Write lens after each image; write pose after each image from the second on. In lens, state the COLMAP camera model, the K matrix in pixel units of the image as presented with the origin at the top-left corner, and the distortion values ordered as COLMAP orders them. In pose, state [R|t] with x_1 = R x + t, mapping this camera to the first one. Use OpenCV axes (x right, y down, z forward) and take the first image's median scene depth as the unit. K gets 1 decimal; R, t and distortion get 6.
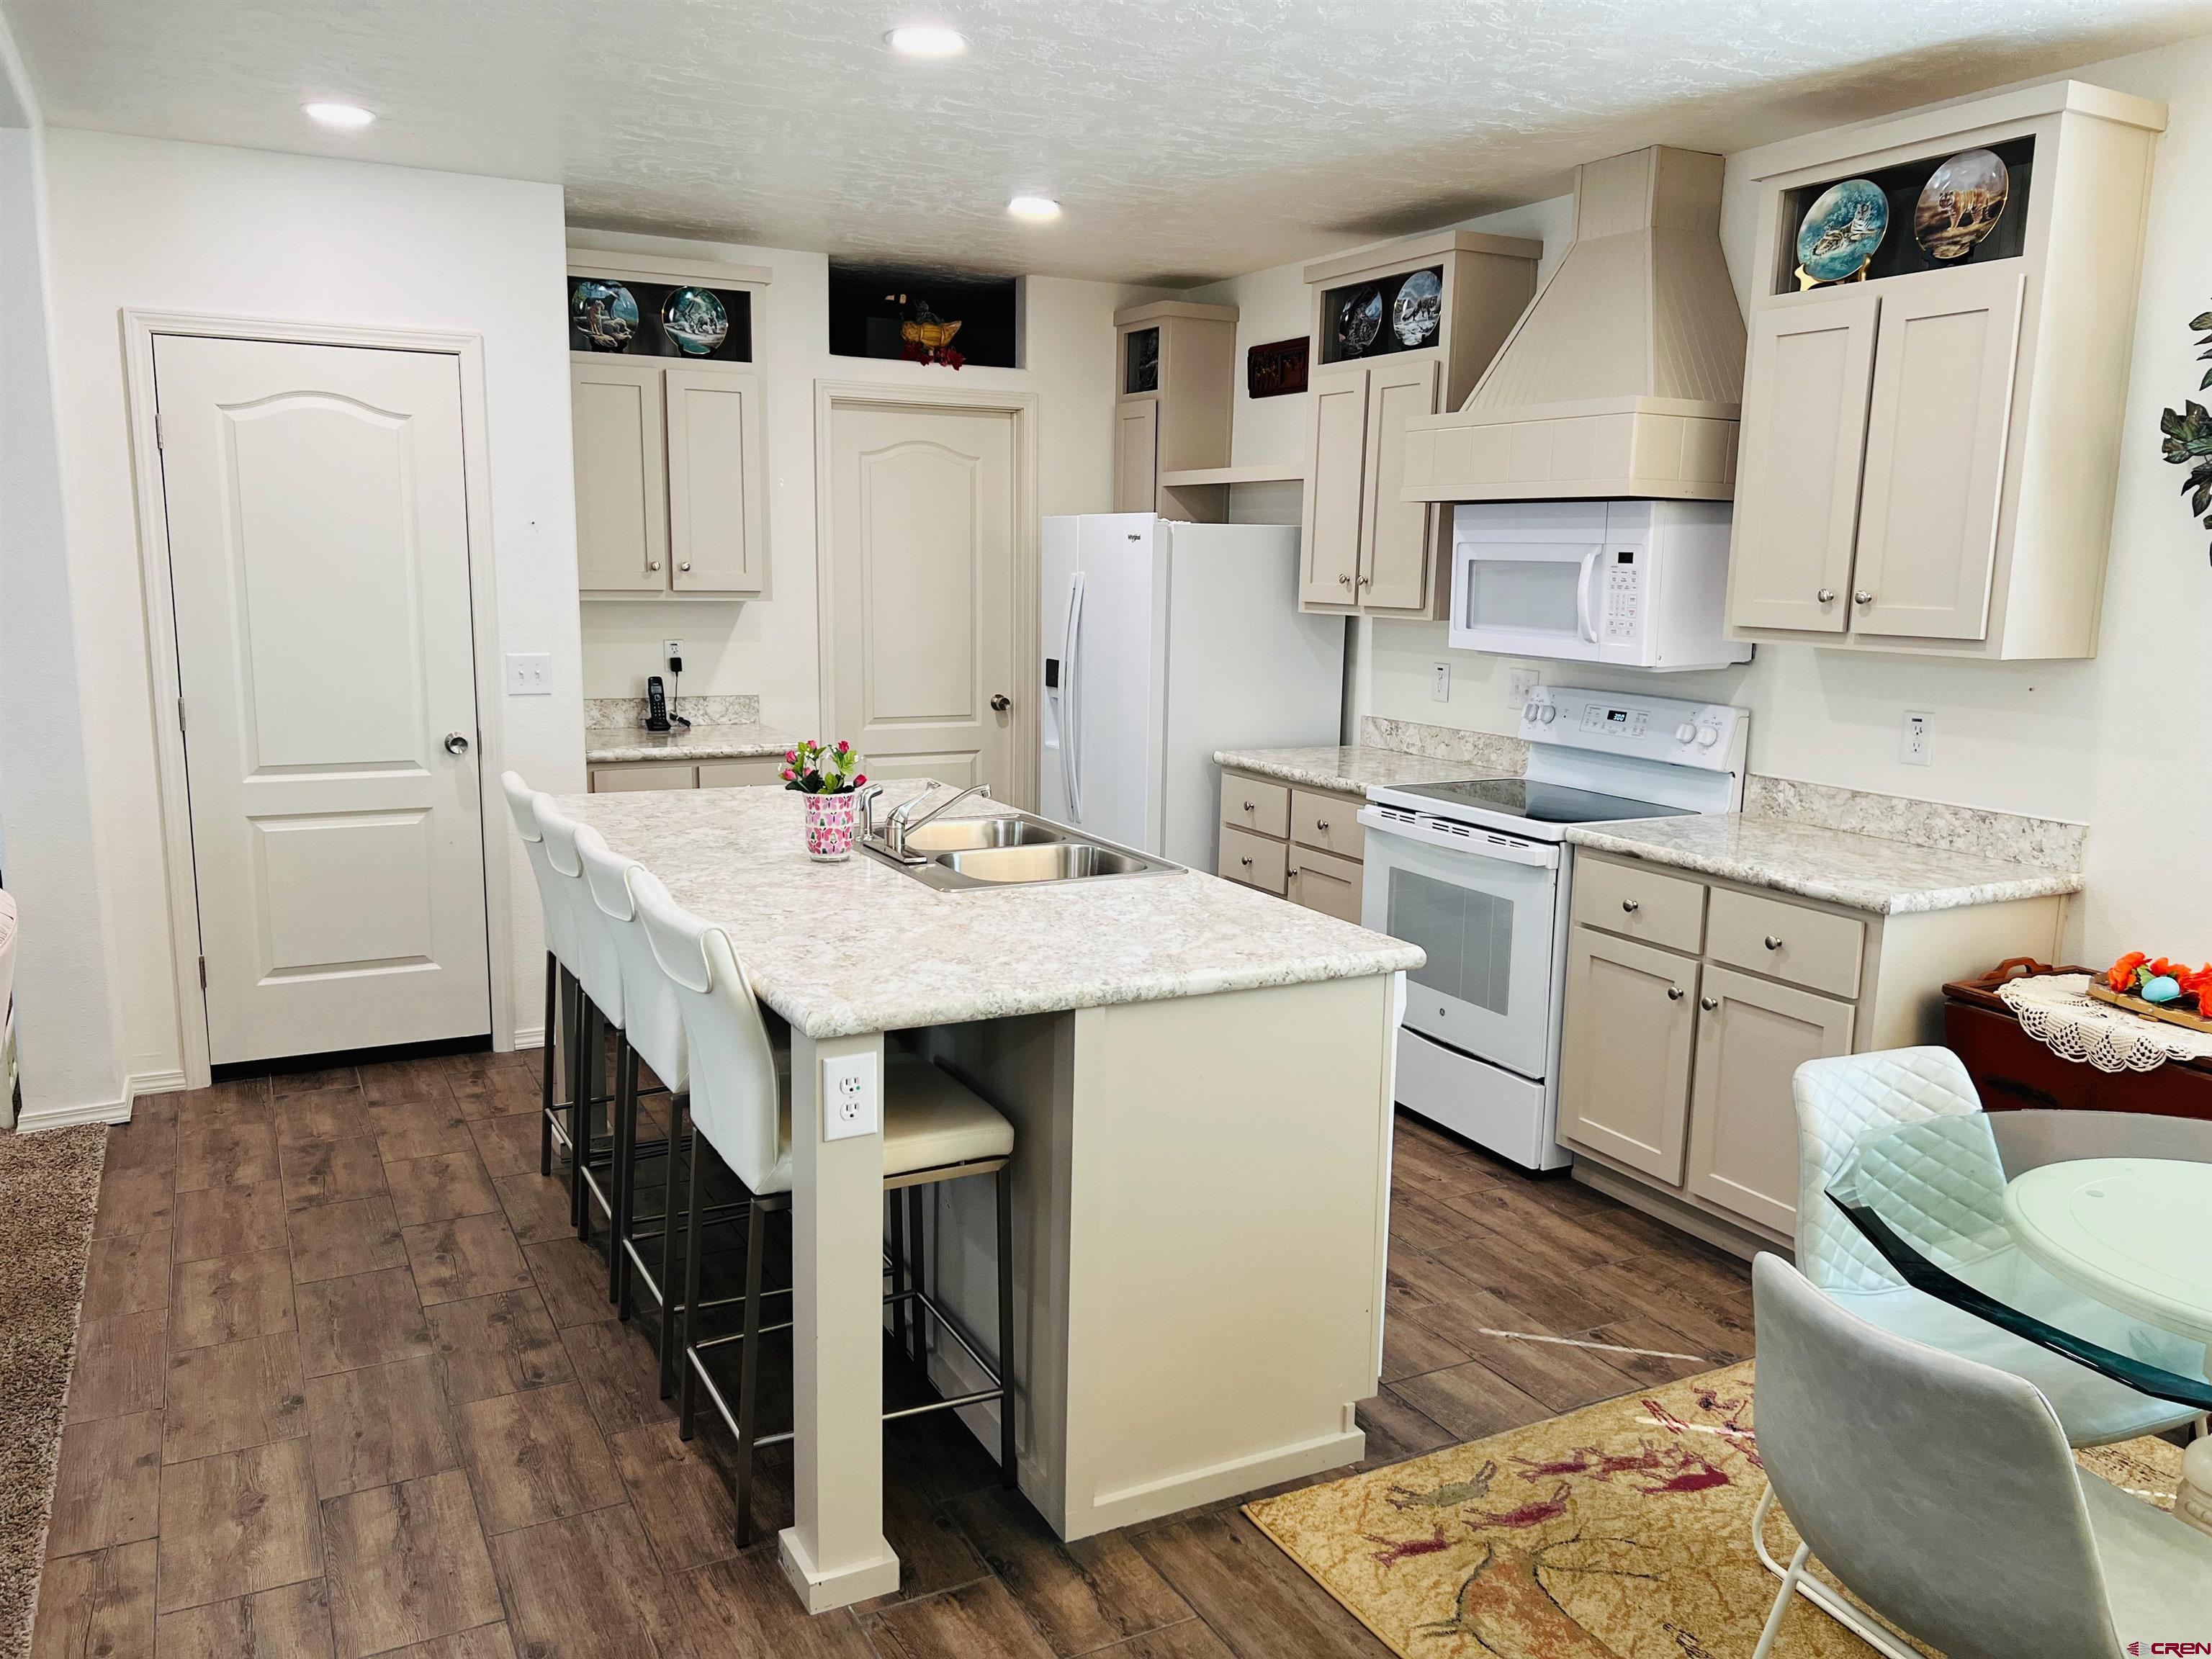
lens RADIAL K [[1662.5, 0, 1096.7], [0, 1662.5, 843.2], [0, 0, 1]] dist [0.058154, -0.063031]
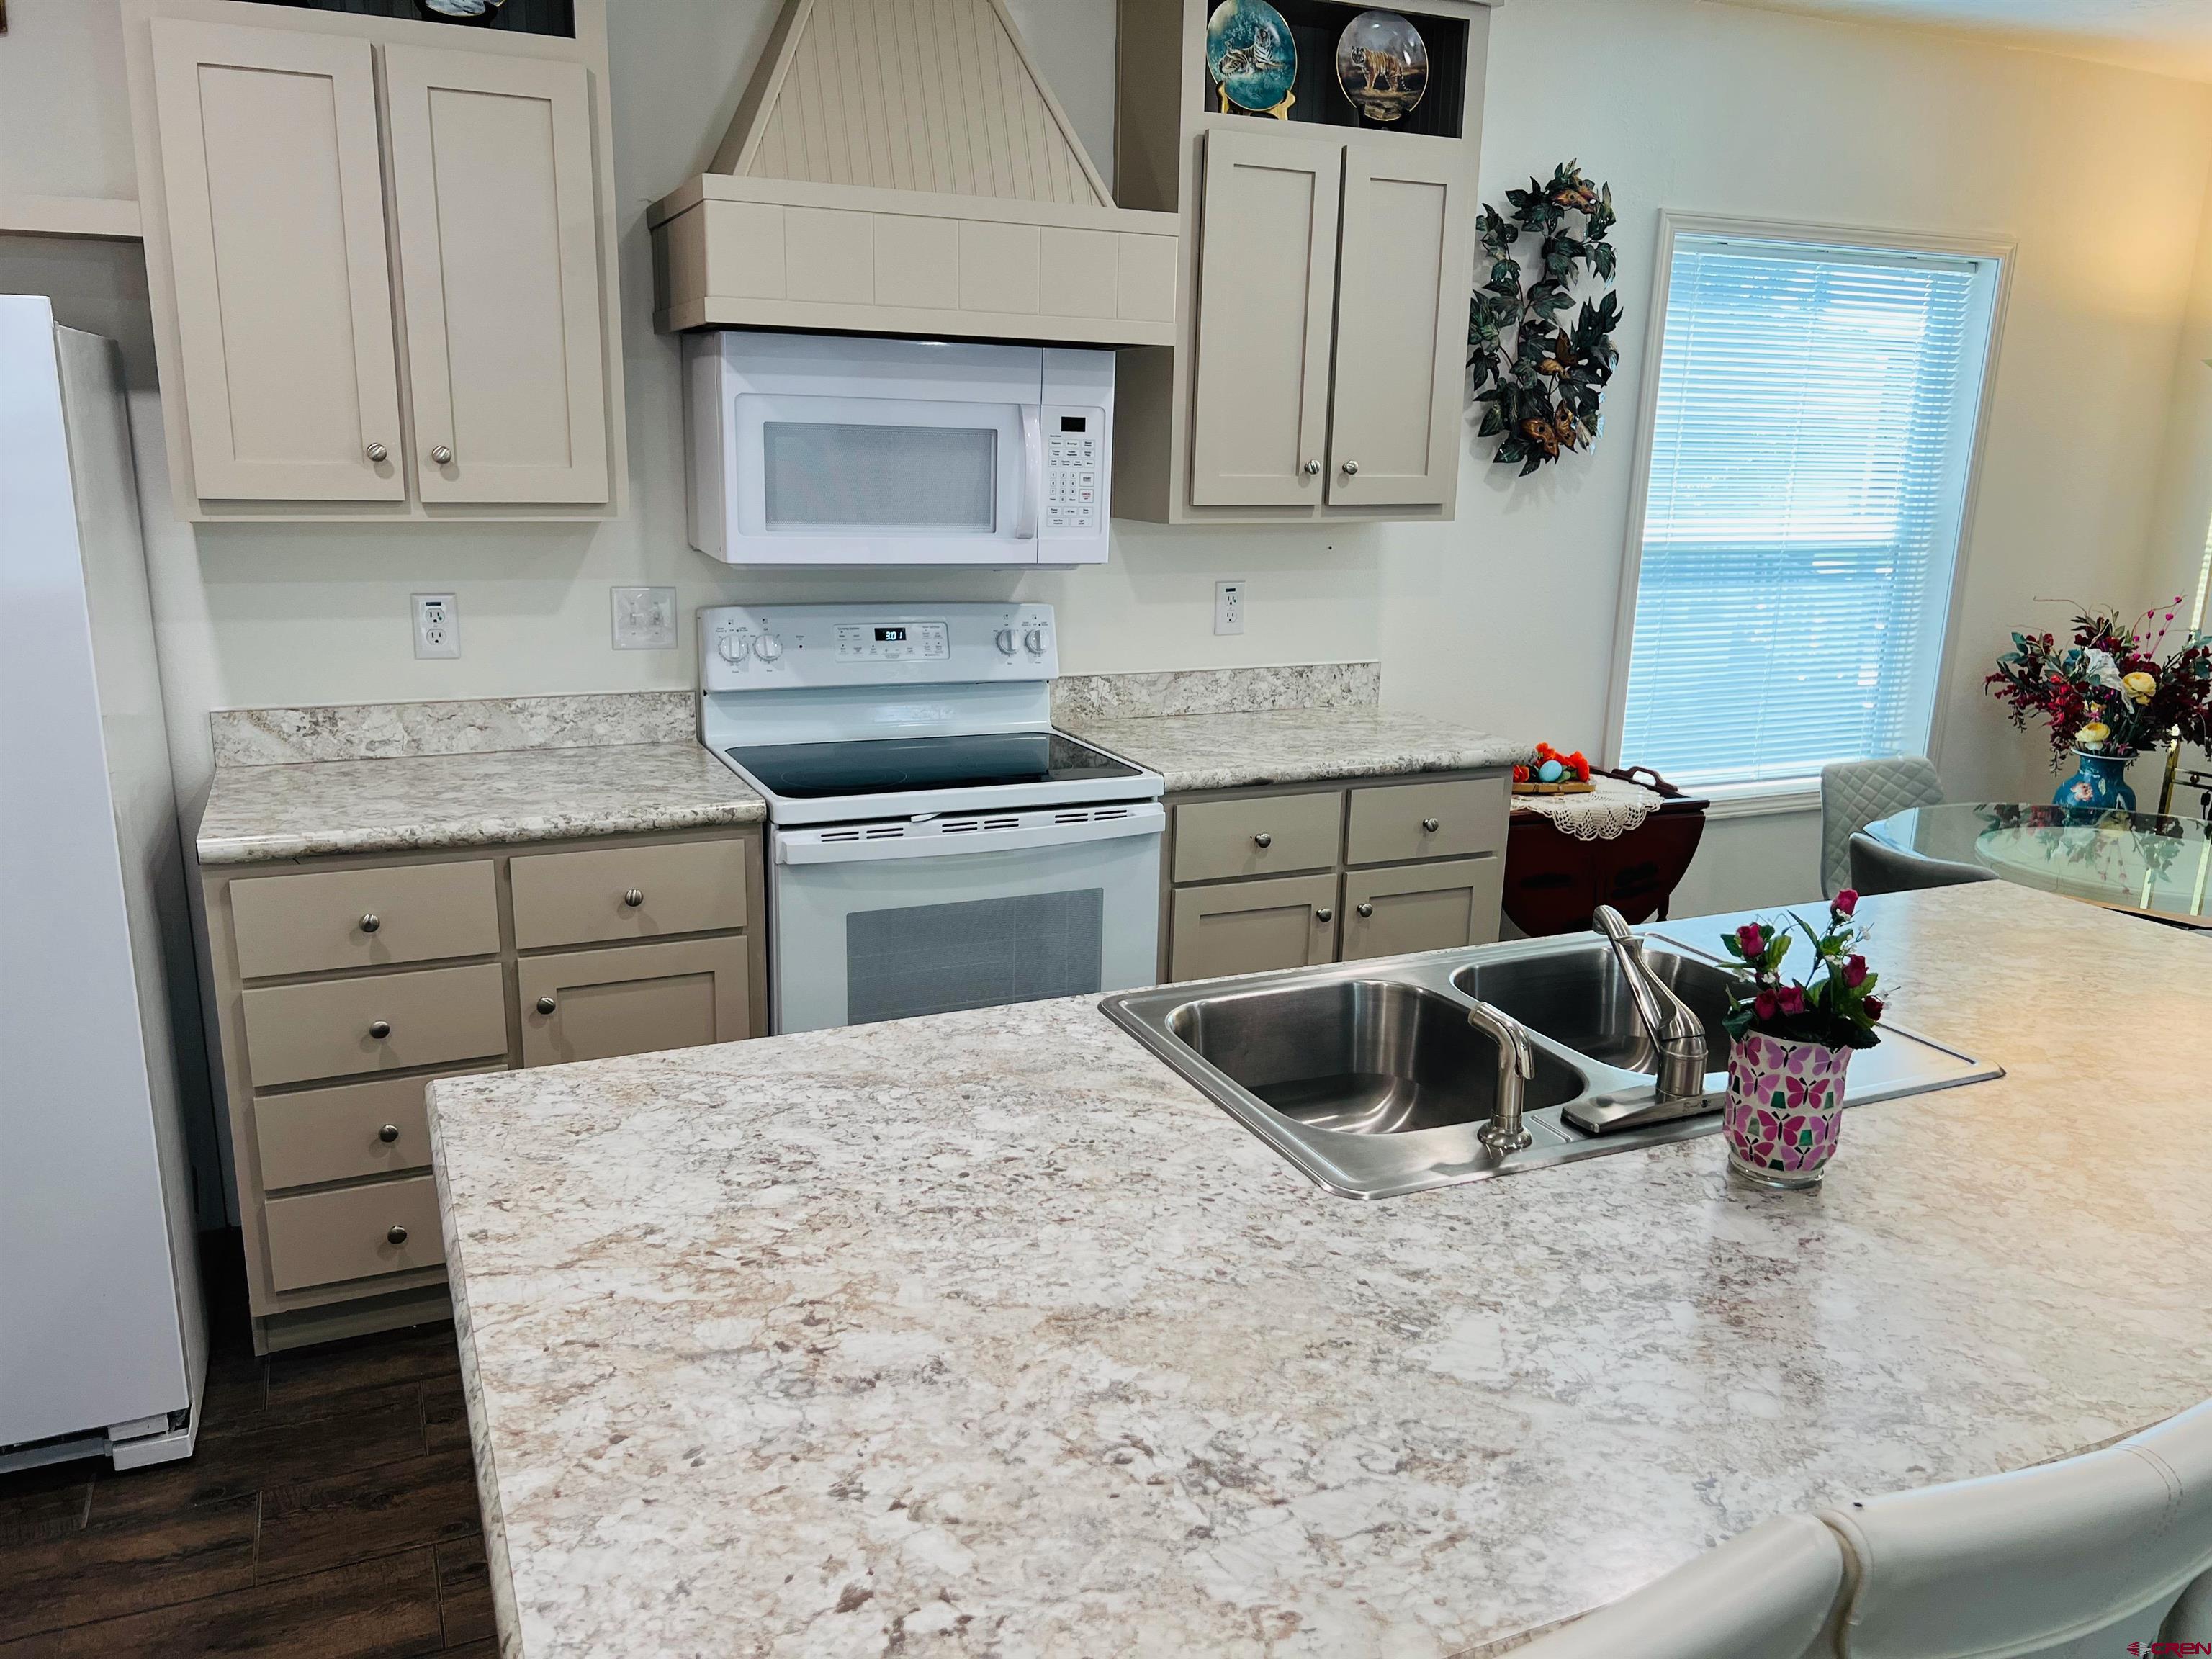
lens RADIAL K [[1662.5, 0, 1116.0], [0, 1662.5, 843.8], [0, 0, 1]] dist [0.058154, -0.063031]
pose [[0.051805, -0.258670, 0.964576, -0.493460], [0.150950, 0.956803, 0.248478, -0.179052], [-0.987183, 0.132730, 0.088613, 0.966978]]
